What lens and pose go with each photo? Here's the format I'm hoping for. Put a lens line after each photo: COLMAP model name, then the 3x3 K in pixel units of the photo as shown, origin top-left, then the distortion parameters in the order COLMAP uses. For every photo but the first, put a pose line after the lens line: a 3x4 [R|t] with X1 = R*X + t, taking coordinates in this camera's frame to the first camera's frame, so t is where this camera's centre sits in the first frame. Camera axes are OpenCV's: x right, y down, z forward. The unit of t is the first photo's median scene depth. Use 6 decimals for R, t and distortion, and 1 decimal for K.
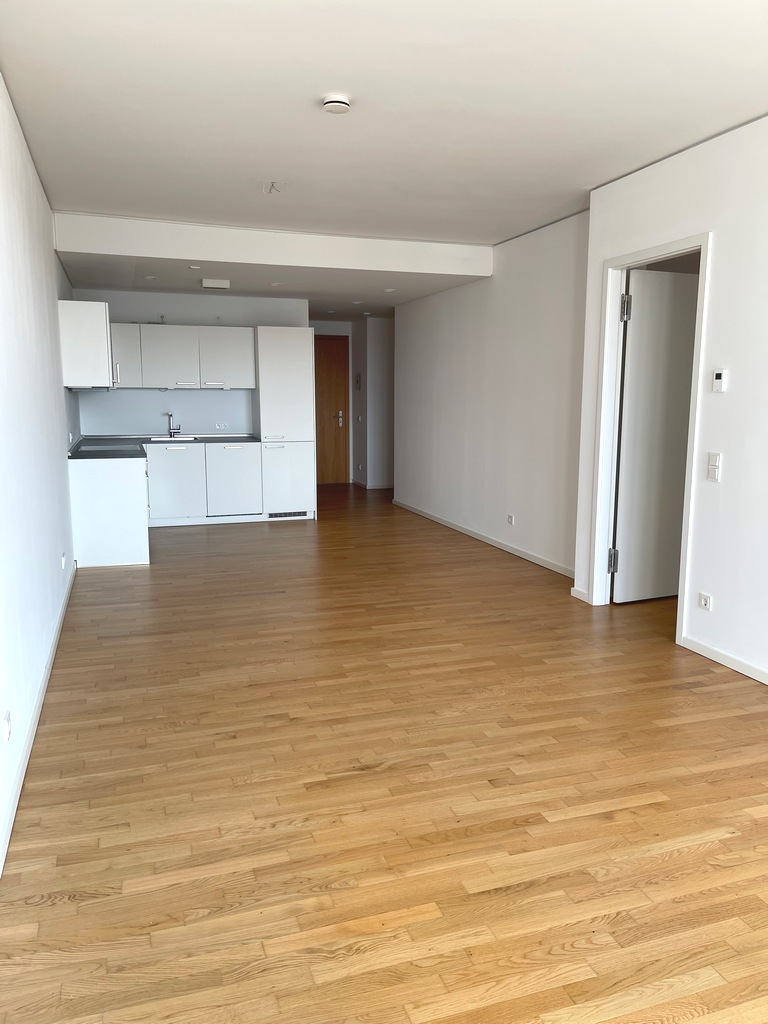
lens RADIAL K [[765.2, 0, 382.6], [0, 765.2, 510.8], [0, 0, 1]] dist [0.065892, -0.091427]
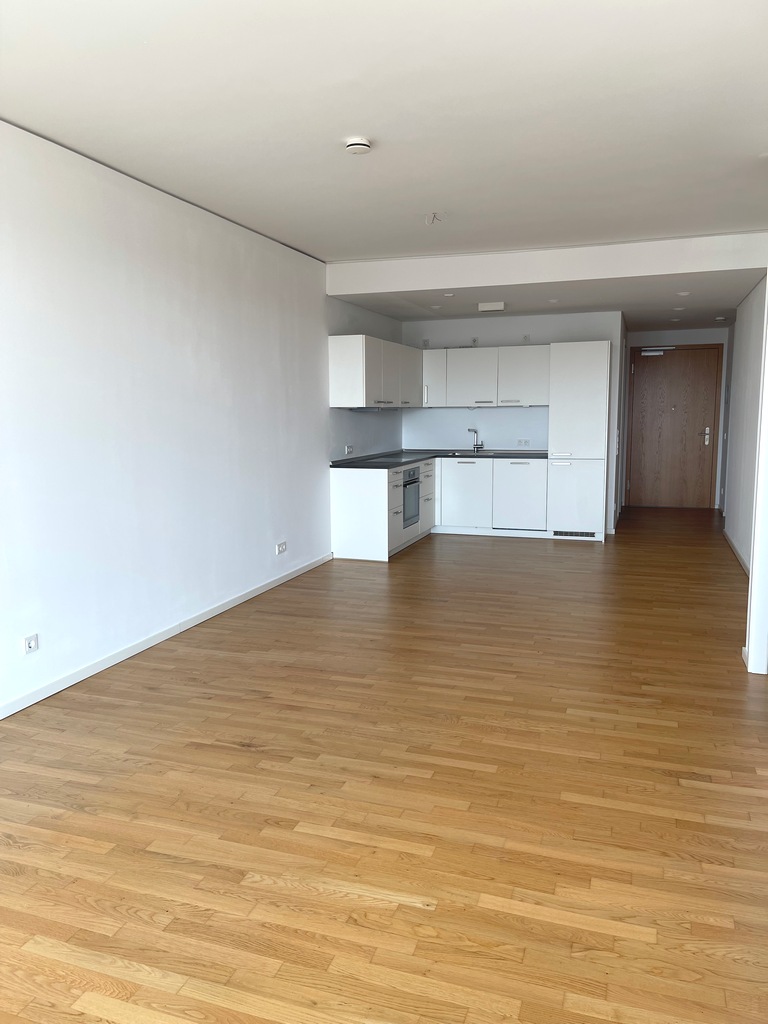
lens RADIAL K [[765.2, 0, 374.1], [0, 765.2, 511.1], [0, 0, 1]] dist [0.065892, -0.091427]
pose [[0.791078, 0.072208, -0.607438, 0.655756], [-0.084729, 0.996371, 0.008097, -0.025553], [0.605819, 0.045062, 0.794326, 0.173645]]
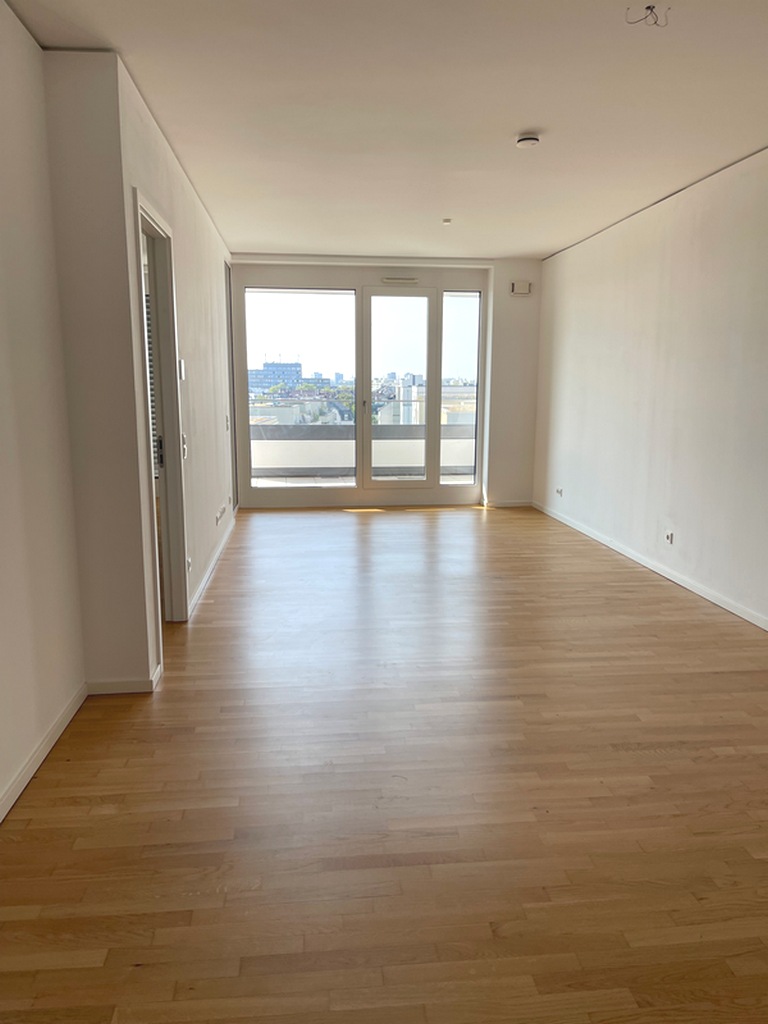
lens RADIAL K [[765.2, 0, 383.8], [0, 765.2, 512.4], [0, 0, 1]] dist [0.065892, -0.091427]
pose [[-0.976287, -0.041729, 0.212418, -0.120608], [0.027088, 0.949984, 0.311121, -0.361455], [-0.214777, 0.309497, -0.926327, 2.353735]]
